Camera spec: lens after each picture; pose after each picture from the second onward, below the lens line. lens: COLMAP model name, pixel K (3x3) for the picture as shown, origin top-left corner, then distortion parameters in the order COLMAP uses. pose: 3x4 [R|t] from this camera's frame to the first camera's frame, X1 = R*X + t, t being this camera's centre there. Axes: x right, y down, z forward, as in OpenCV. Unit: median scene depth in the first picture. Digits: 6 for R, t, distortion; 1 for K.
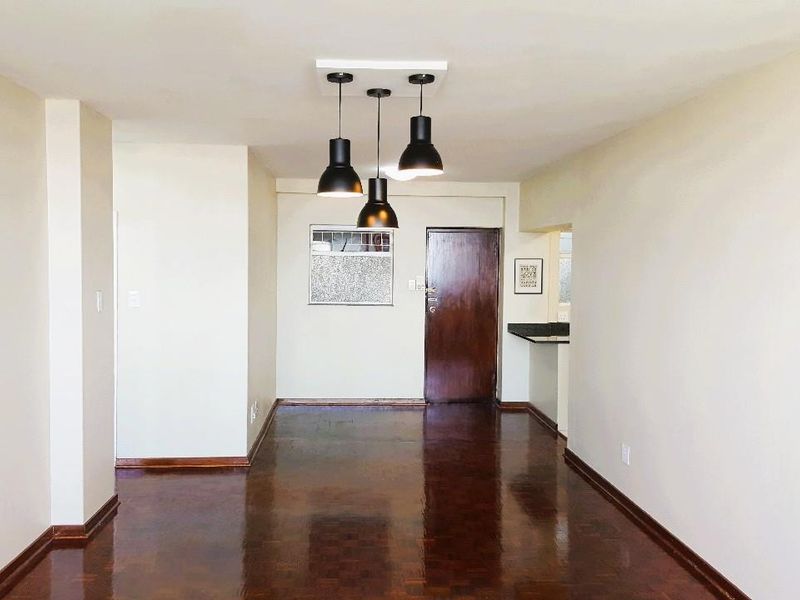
lens RADIAL K [[698.0, 0, 400.0], [0, 698.0, 300.0], [0, 0, 1]] dist [0.003099, -0.001558]
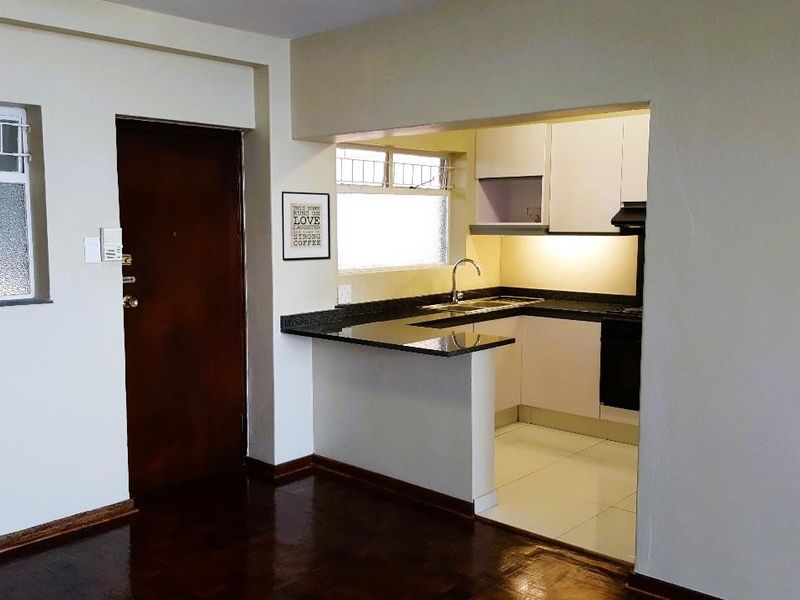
lens RADIAL K [[698.0, 0, 400.0], [0, 698.0, 300.0], [0, 0, 1]] dist [0.003099, -0.001558]
pose [[0.733394, -0.089925, 0.673829, -0.130700], [0.053747, 0.995780, 0.074392, -0.013013], [-0.677675, -0.018342, 0.735132, 0.555552]]
